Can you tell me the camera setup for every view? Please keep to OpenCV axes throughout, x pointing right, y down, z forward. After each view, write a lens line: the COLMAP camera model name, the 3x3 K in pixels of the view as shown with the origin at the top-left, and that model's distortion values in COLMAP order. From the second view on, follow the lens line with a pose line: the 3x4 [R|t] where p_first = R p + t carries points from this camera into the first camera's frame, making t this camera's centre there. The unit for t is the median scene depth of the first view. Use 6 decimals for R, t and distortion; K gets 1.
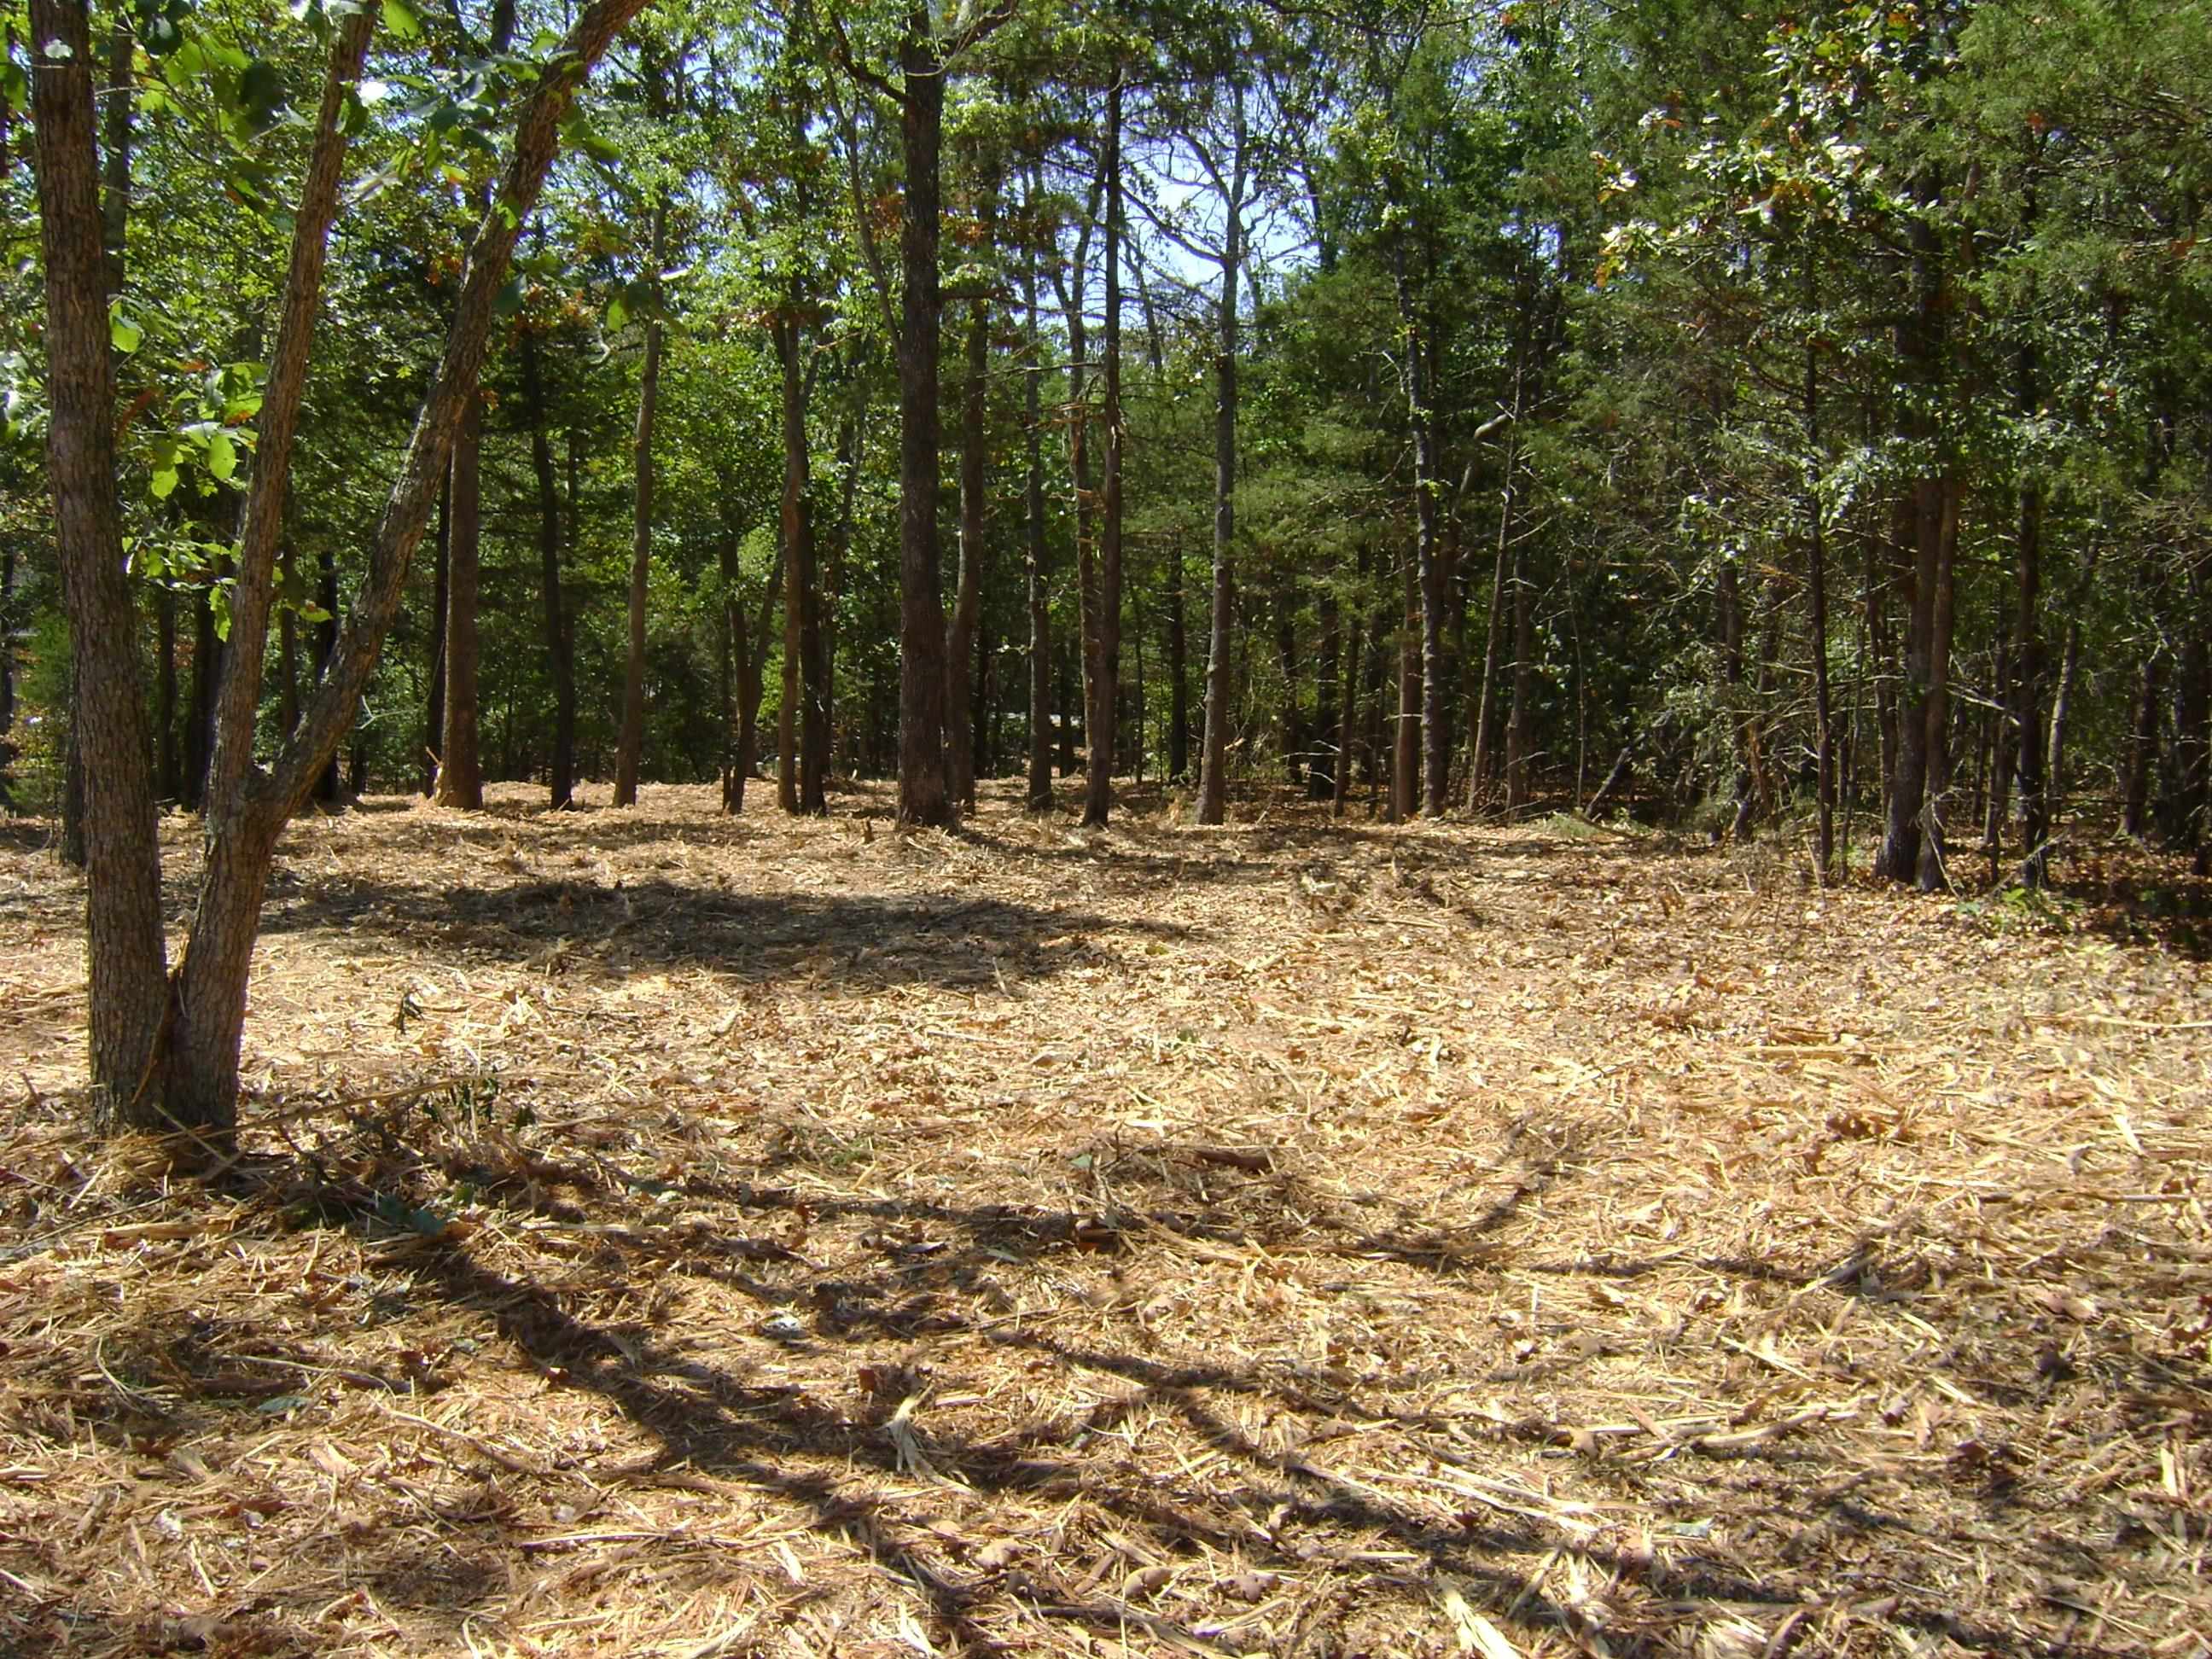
lens RADIAL K [[2294.9, 0, 1080.6], [0, 2294.9, 827.5], [0, 0, 1]] dist [-0.158233, 0.100305]
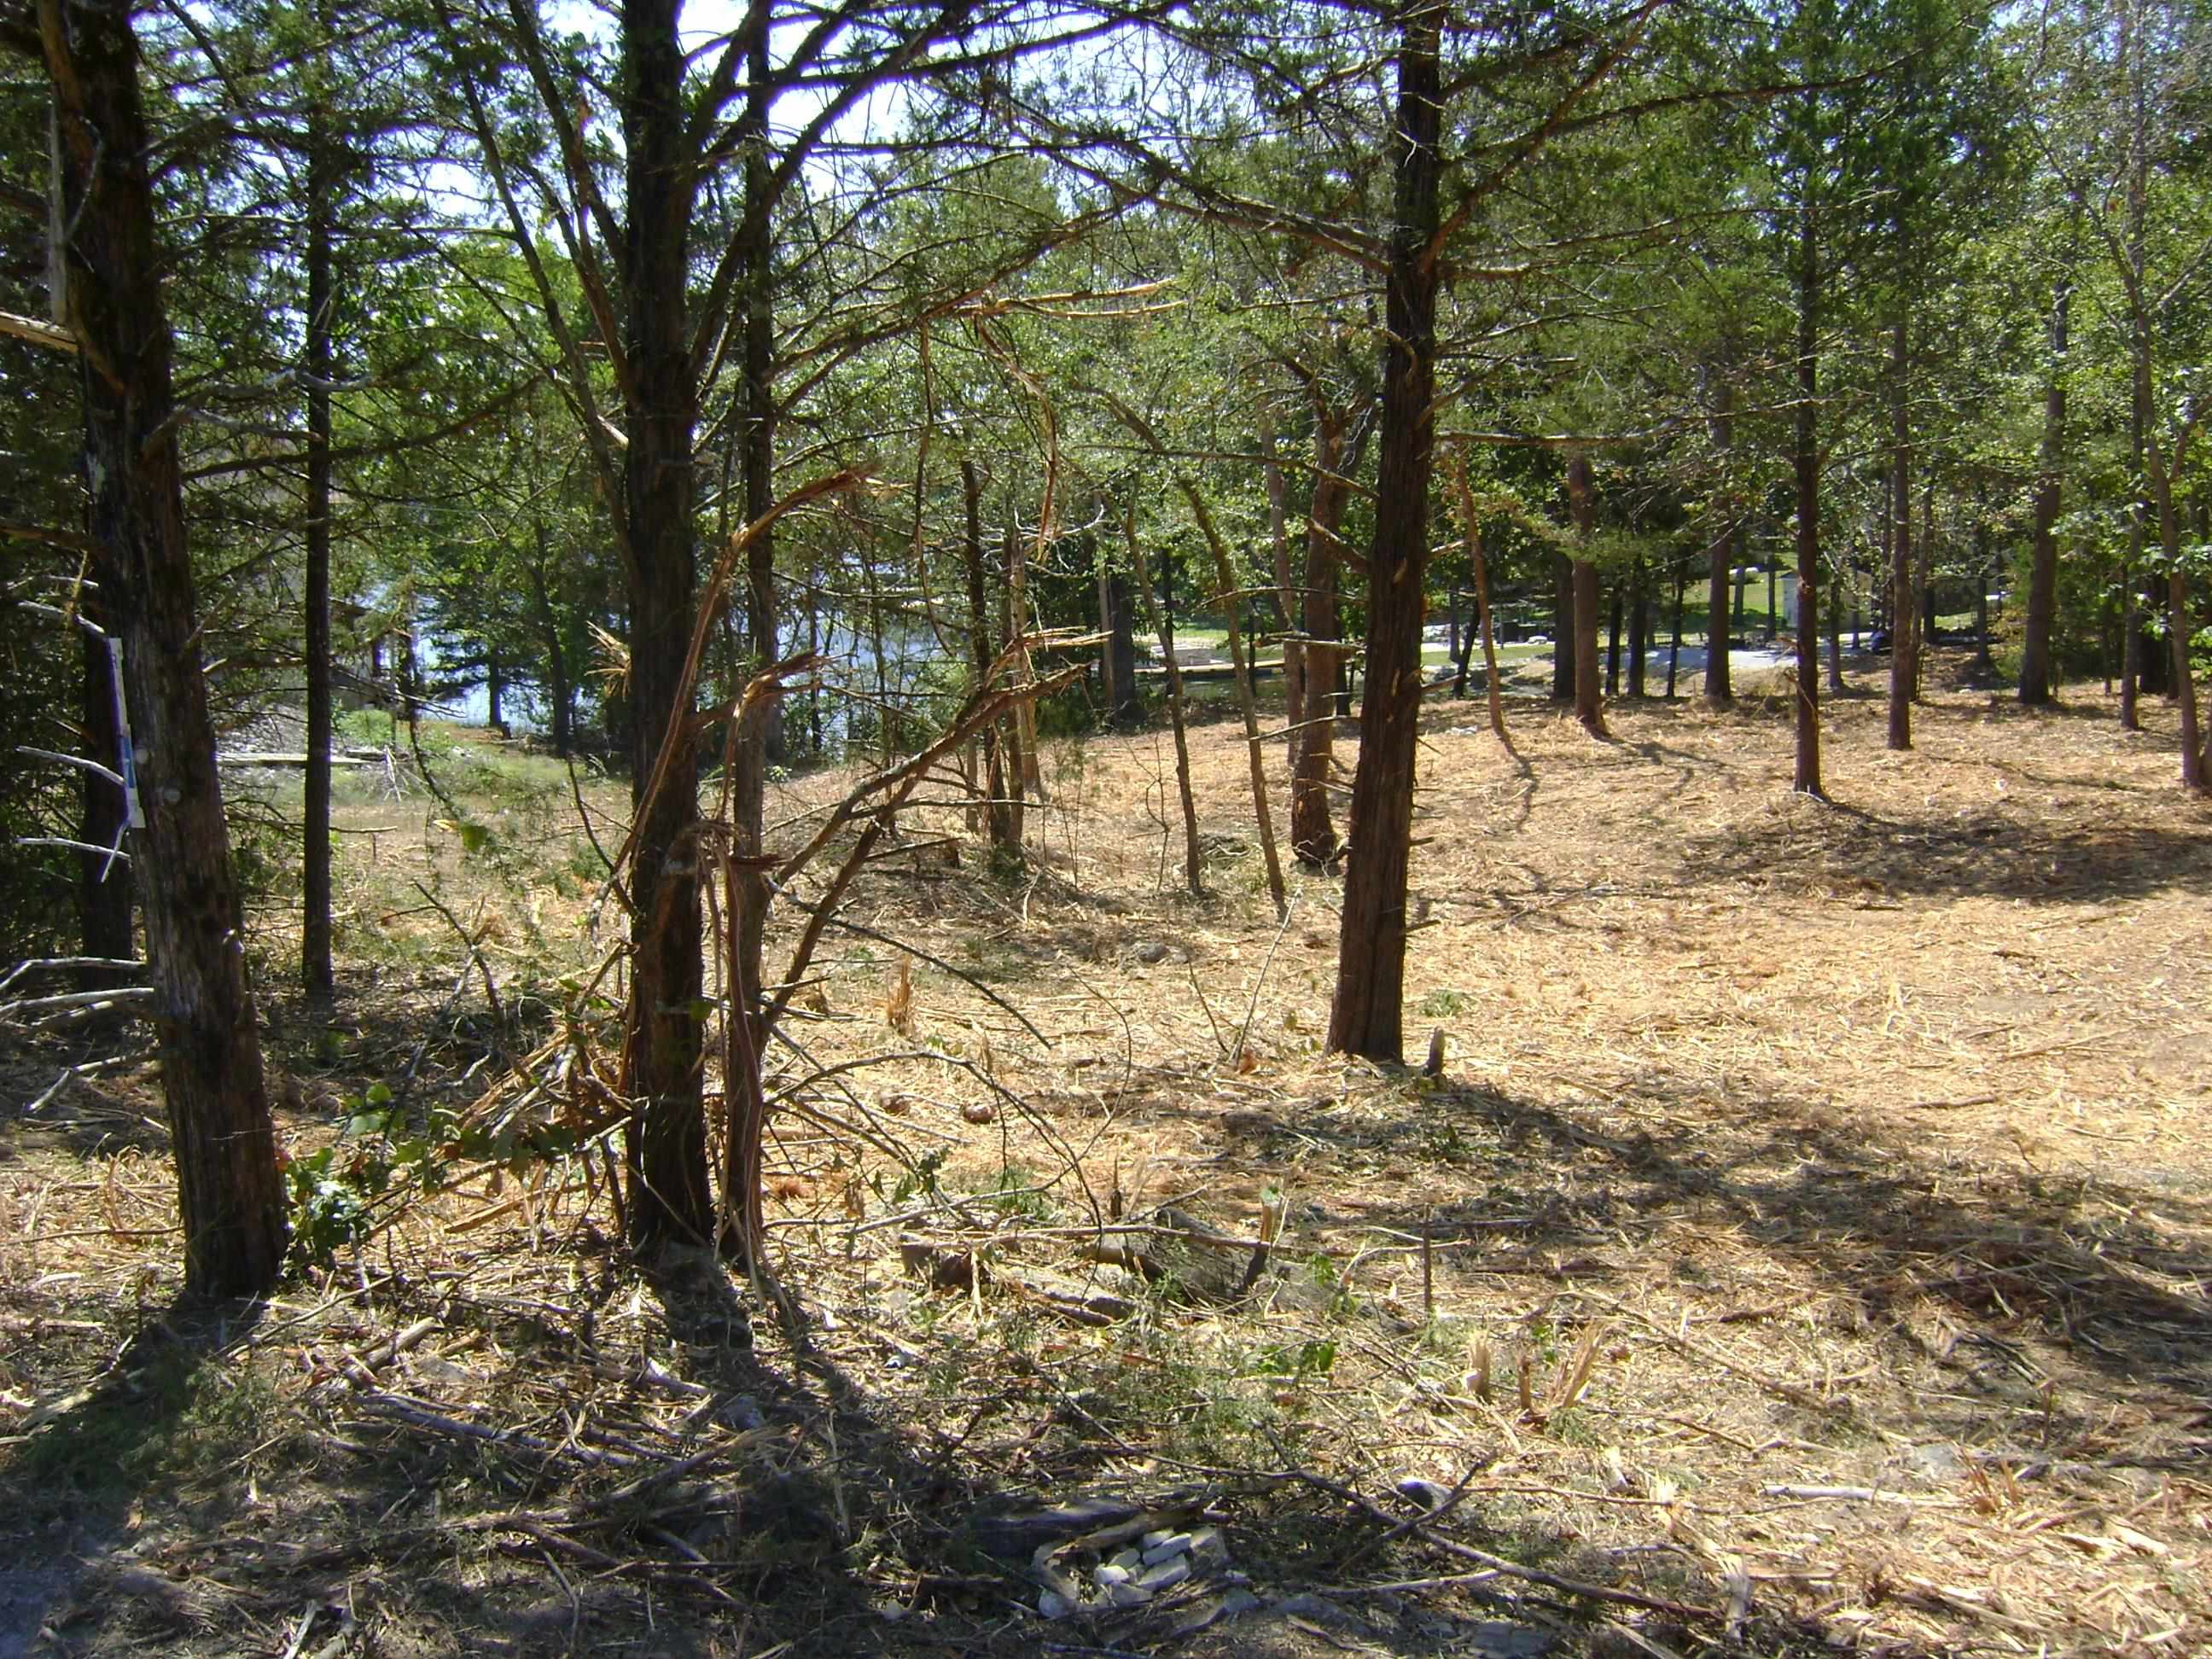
lens RADIAL K [[2281.5, 0, 1055.8], [0, 2281.5, 823.2], [0, 0, 1]] dist [-0.146371, 0.057899]
pose [[0.689840, 0.018880, -0.723716, 0.463318], [0.029614, 0.998087, 0.054266, -0.042112], [0.723356, -0.058867, 0.687962, -1.419263]]
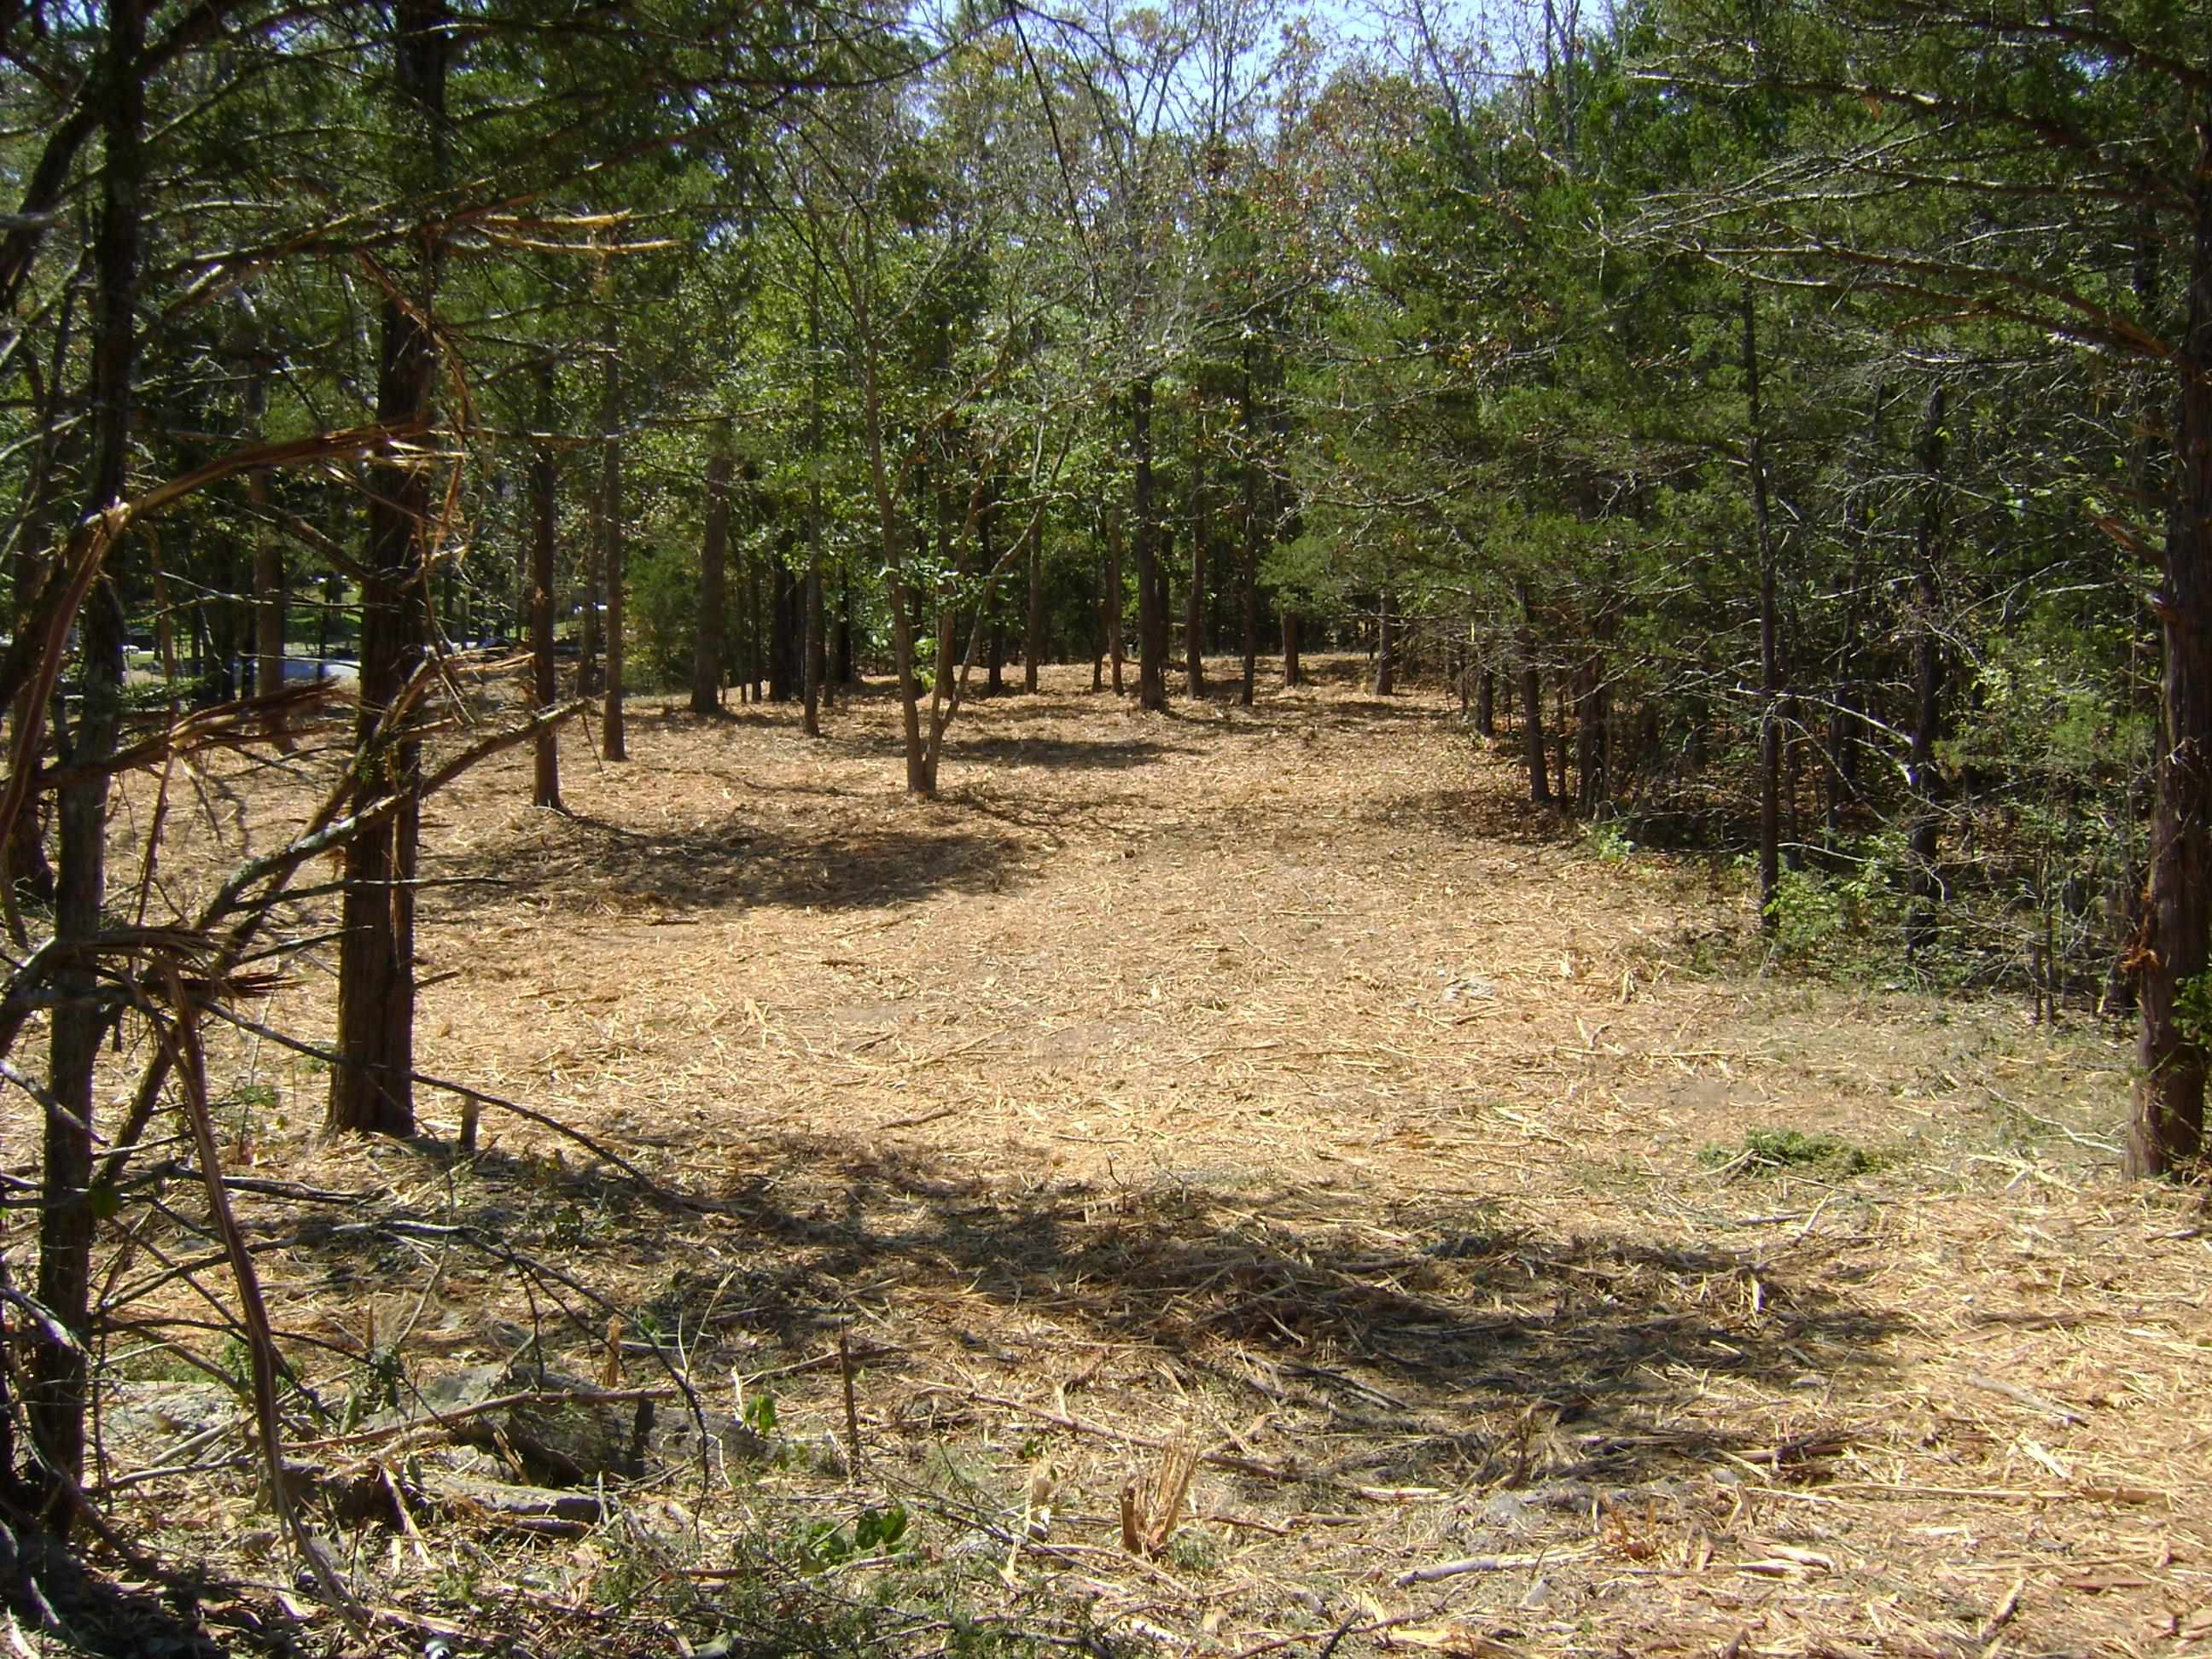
lens RADIAL K [[2294.9, 0, 1080.6], [0, 2294.9, 827.5], [0, 0, 1]] dist [-0.158233, 0.100305]
pose [[0.982556, -0.012310, -0.185561, 0.319899], [0.025639, 0.997245, 0.069604, -0.049333], [0.184193, -0.073148, 0.980164, -1.428955]]
